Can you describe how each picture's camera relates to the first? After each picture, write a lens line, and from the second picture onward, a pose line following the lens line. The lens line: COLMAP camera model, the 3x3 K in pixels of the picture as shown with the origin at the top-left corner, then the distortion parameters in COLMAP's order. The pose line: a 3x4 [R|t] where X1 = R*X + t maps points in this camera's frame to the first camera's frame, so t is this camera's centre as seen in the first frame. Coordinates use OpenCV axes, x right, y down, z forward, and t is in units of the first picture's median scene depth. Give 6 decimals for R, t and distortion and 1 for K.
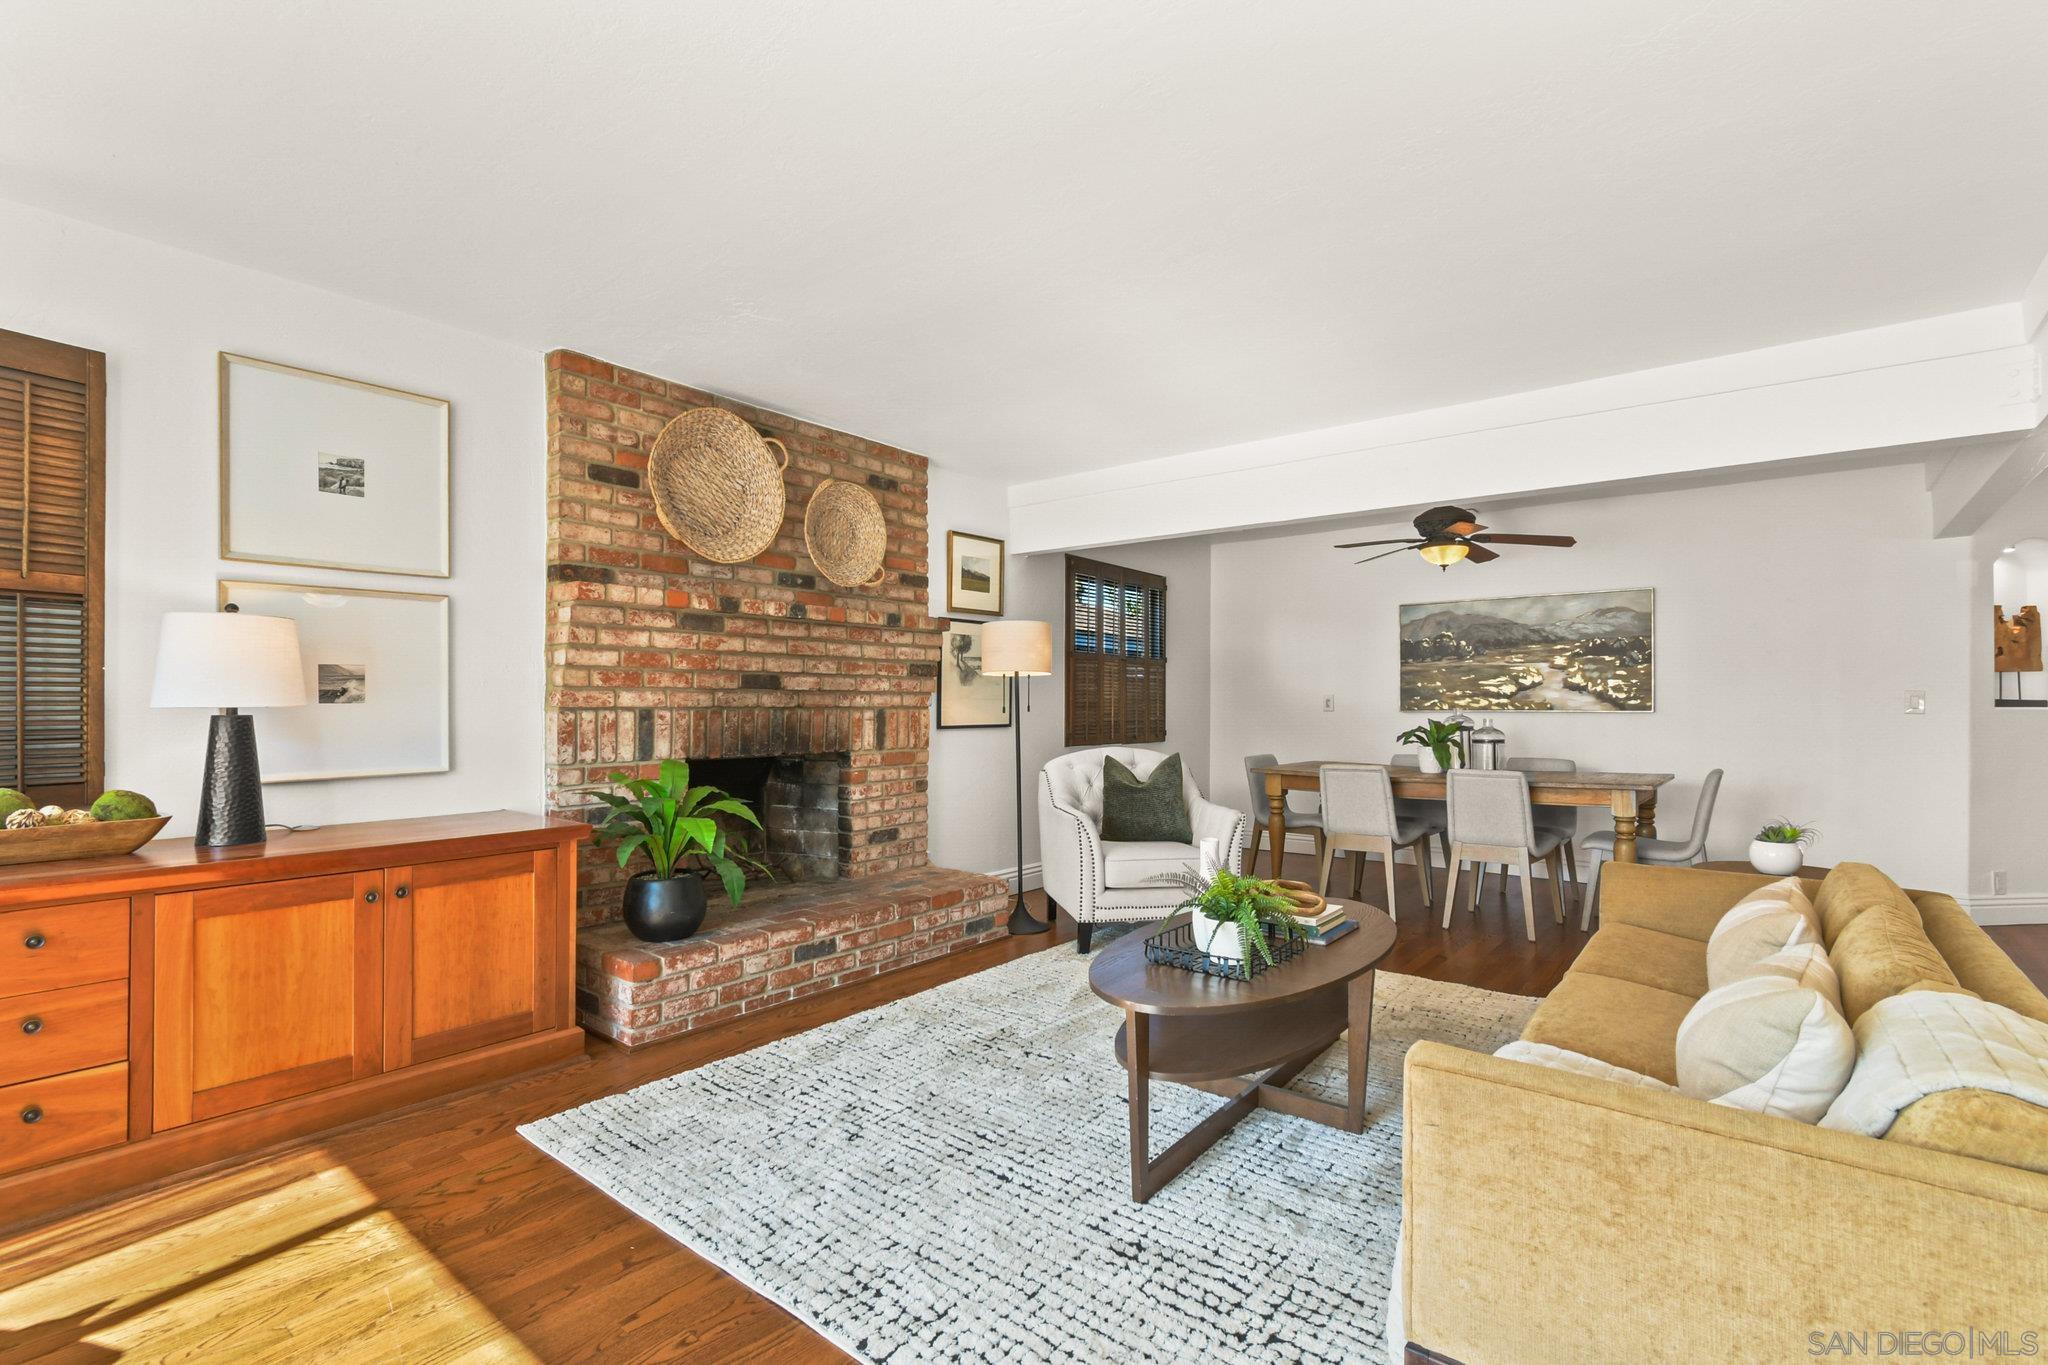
lens RADIAL K [[932.0, 0, 1027.1], [0, 932.0, 697.2], [0, 0, 1]] dist [0.005702, -0.002608]
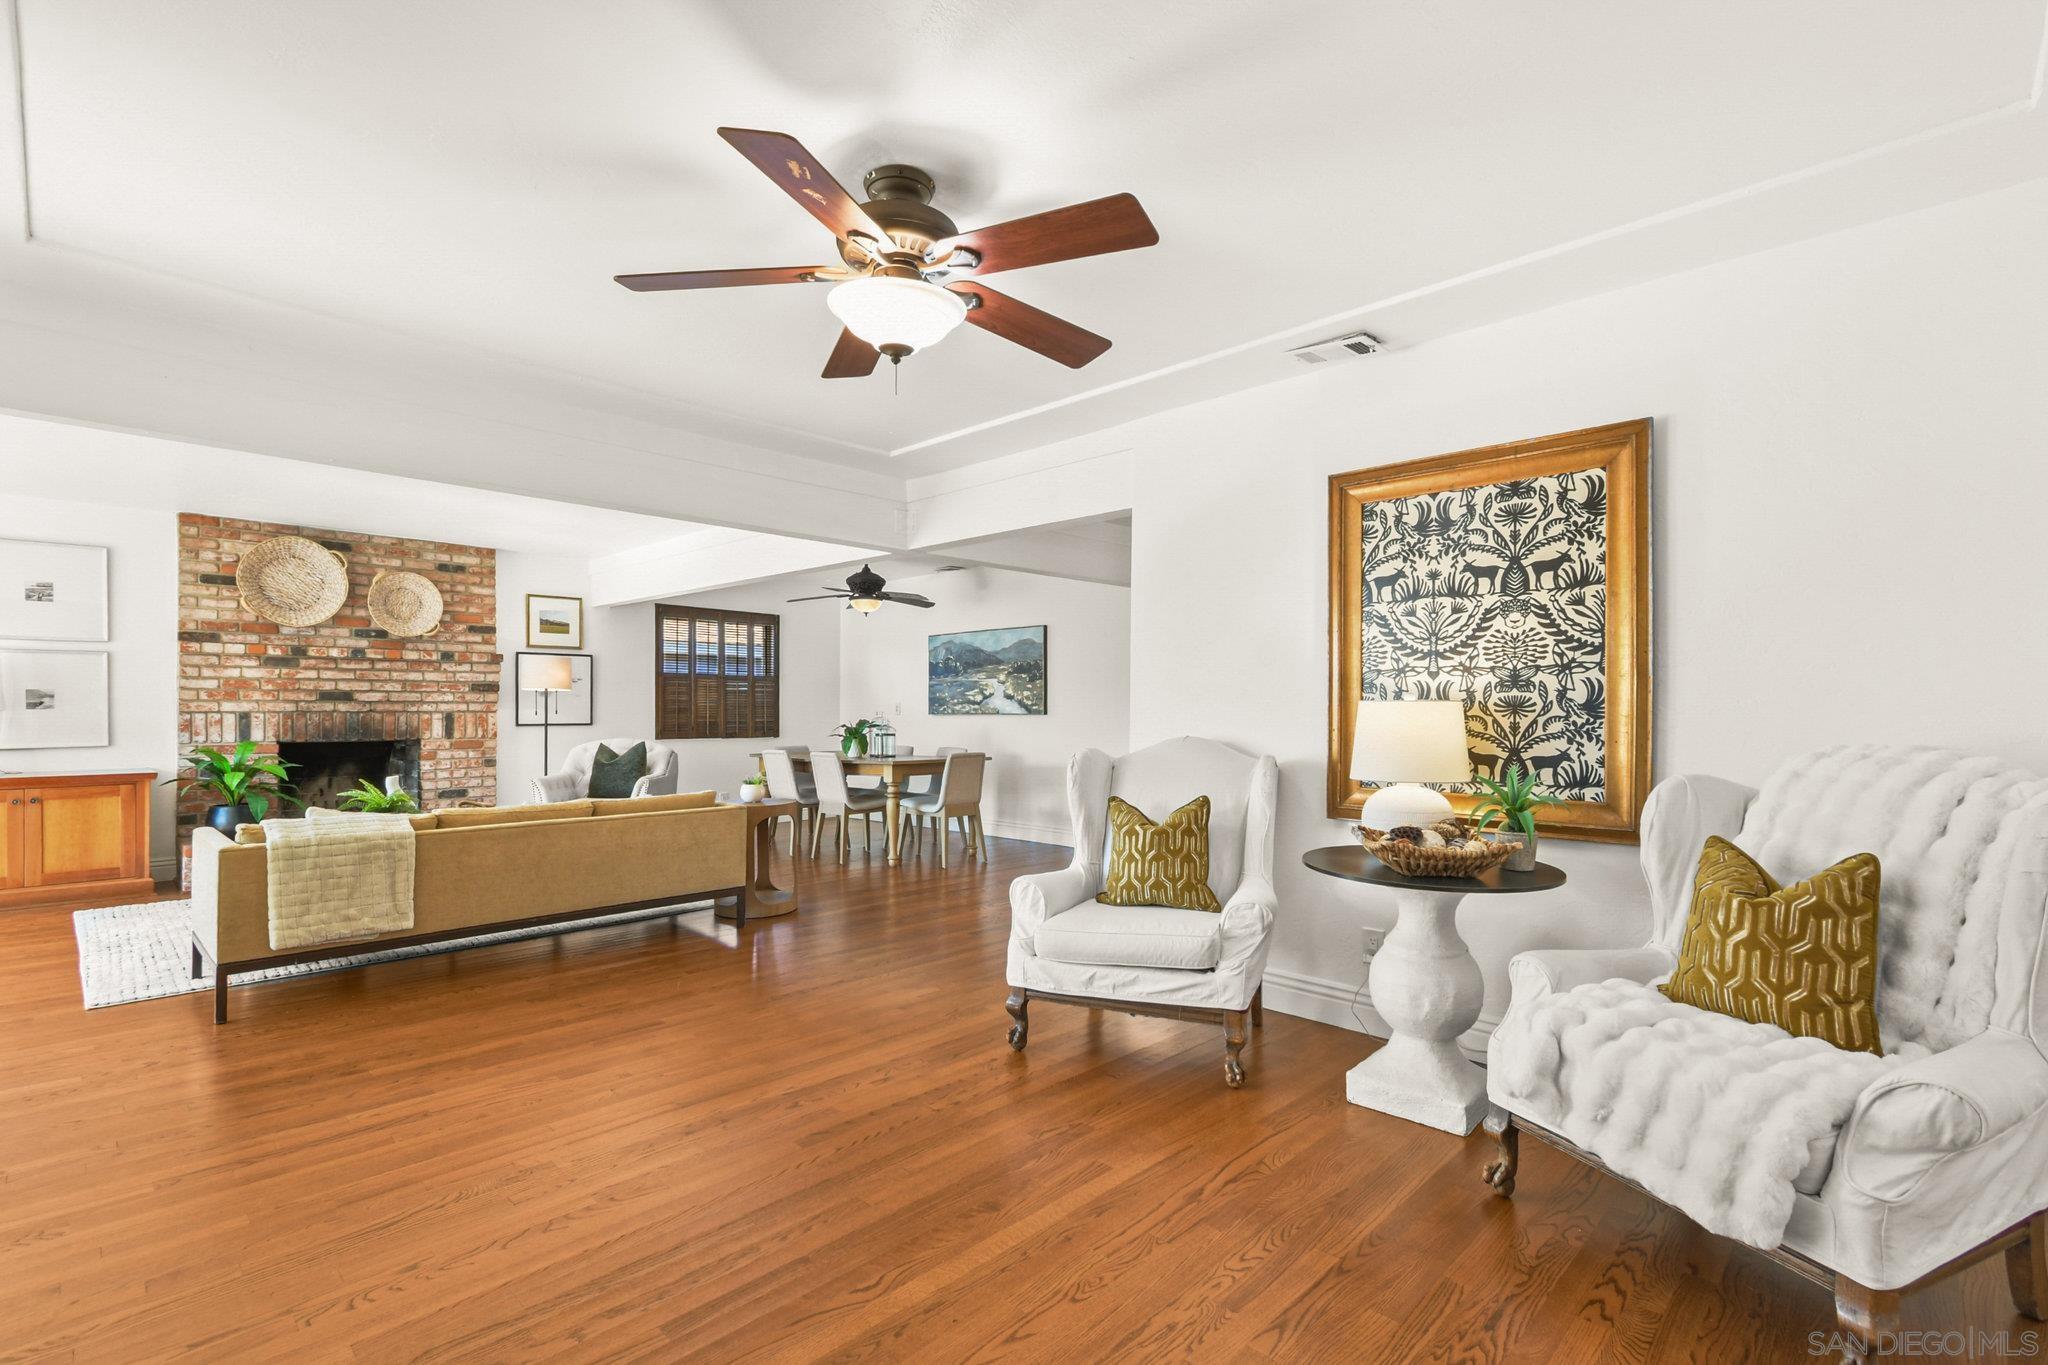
lens RADIAL K [[932.0, 0, 1012.8], [0, 932.0, 708.0], [0, 0, 1]] dist [0.005702, -0.002608]
pose [[0.995141, -0.001209, -0.098451, 1.043965], [0.001761, 0.999983, 0.005527, -0.002310], [0.098442, -0.005674, 0.995127, -0.520676]]
